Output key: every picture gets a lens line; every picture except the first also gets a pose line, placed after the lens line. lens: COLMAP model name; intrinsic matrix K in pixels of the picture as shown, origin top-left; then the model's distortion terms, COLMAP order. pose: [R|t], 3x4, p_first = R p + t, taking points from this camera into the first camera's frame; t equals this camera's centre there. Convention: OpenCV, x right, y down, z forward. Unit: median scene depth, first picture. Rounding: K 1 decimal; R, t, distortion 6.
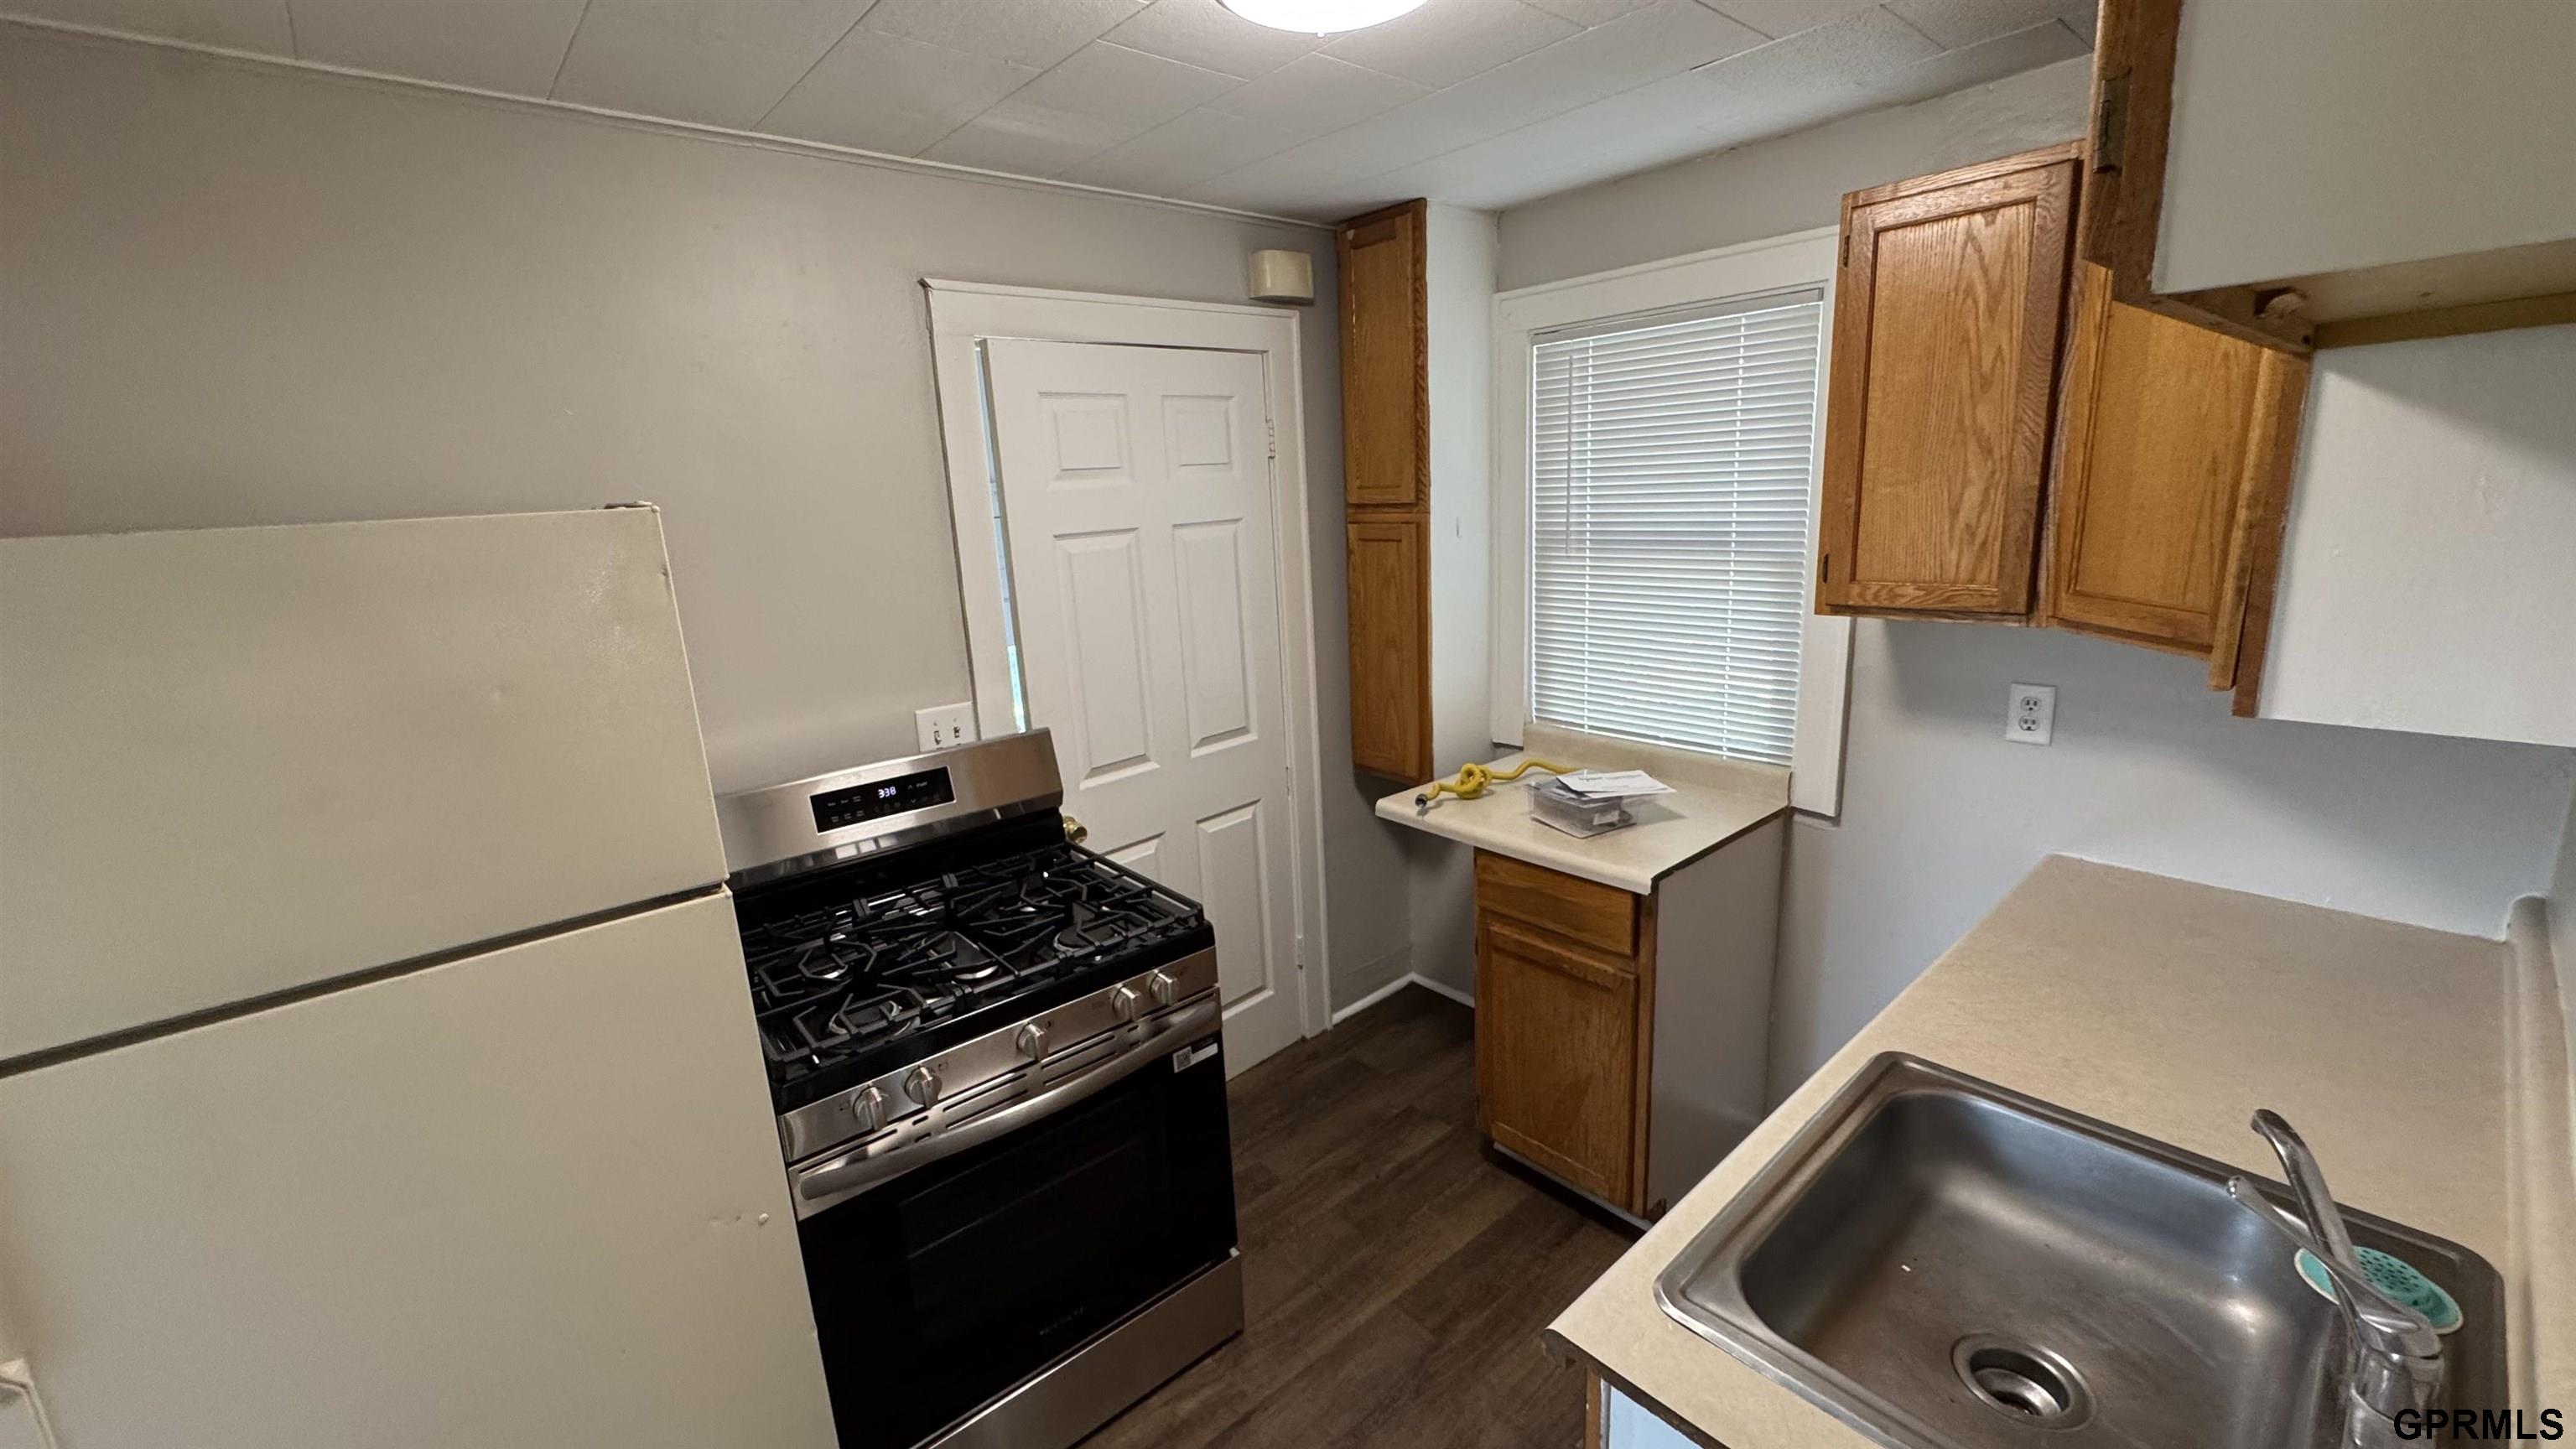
lens RADIAL K [[1040.5, 0, 1288.0], [0, 1040.5, 724.5], [0, 0, 1]] dist [0.001271, 0.000015]
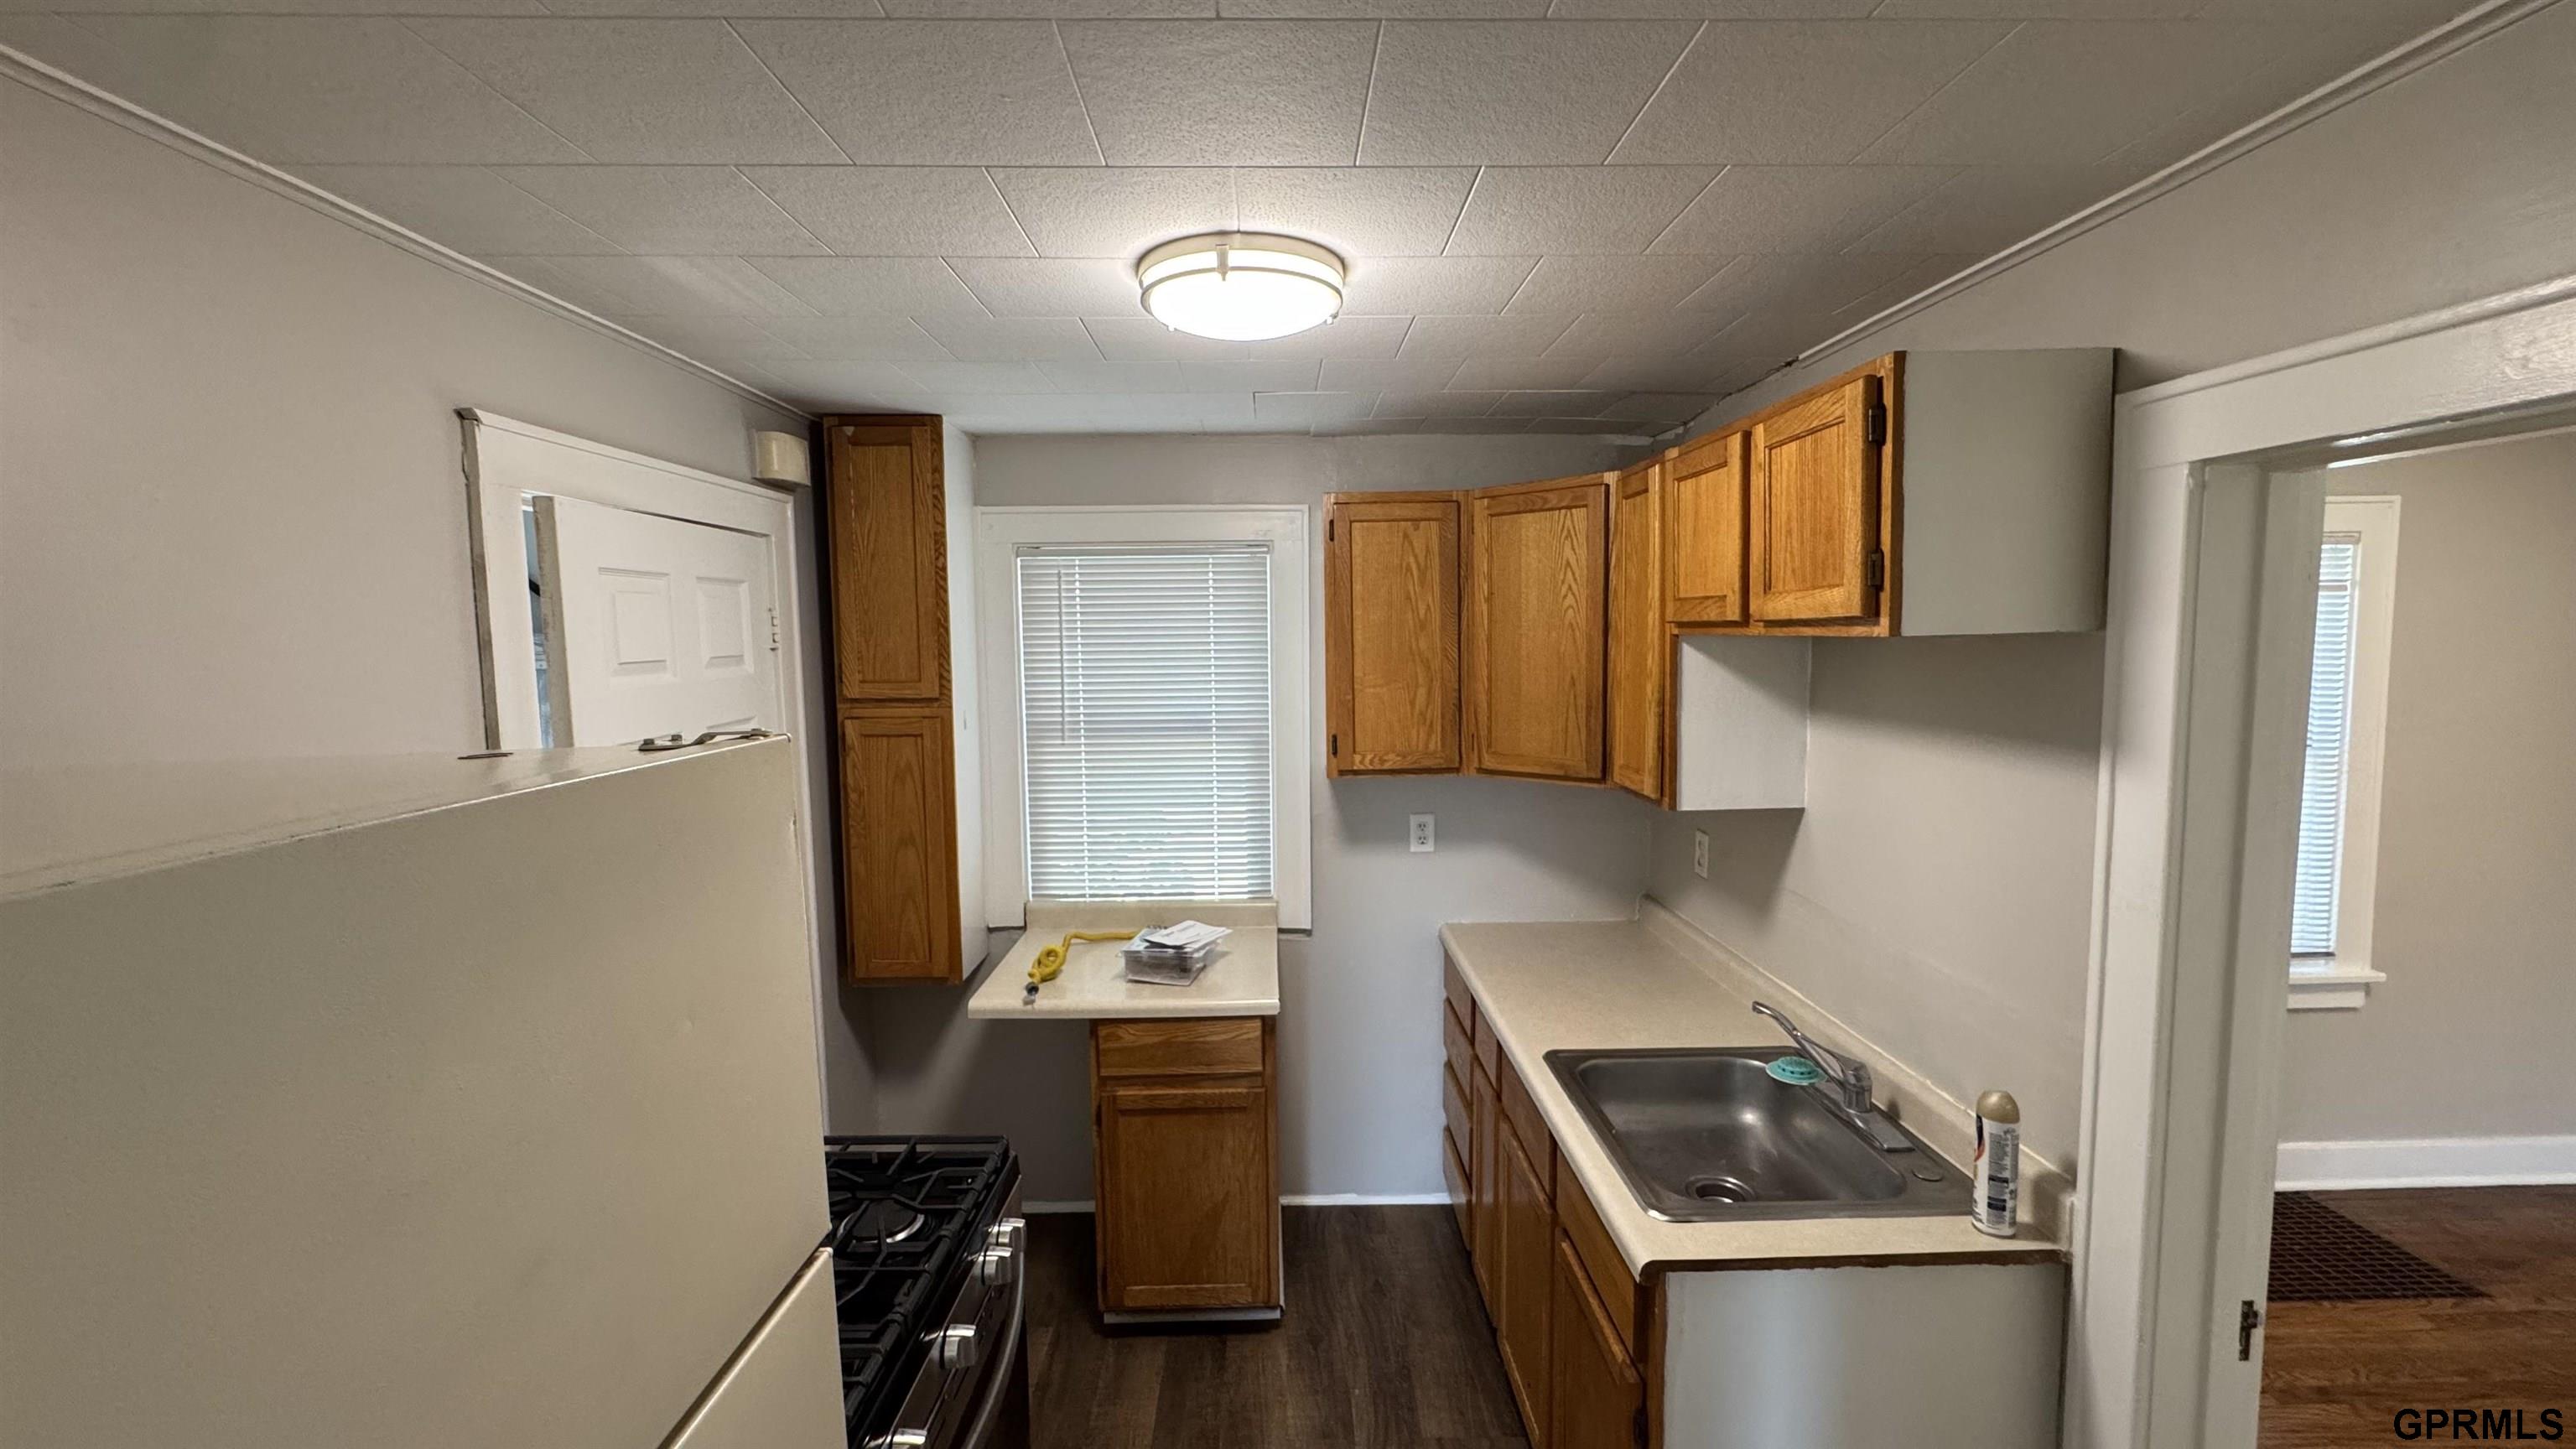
lens RADIAL K [[1040.5, 0, 1288.0], [0, 1040.5, 724.5], [0, 0, 1]] dist [0.001271, 0.000015]
pose [[0.646771, -0.028937, 0.762135, -0.486311], [0.156848, 0.982967, -0.095785, -0.044227], [-0.746382, 0.181491, 0.640293, 0.126094]]
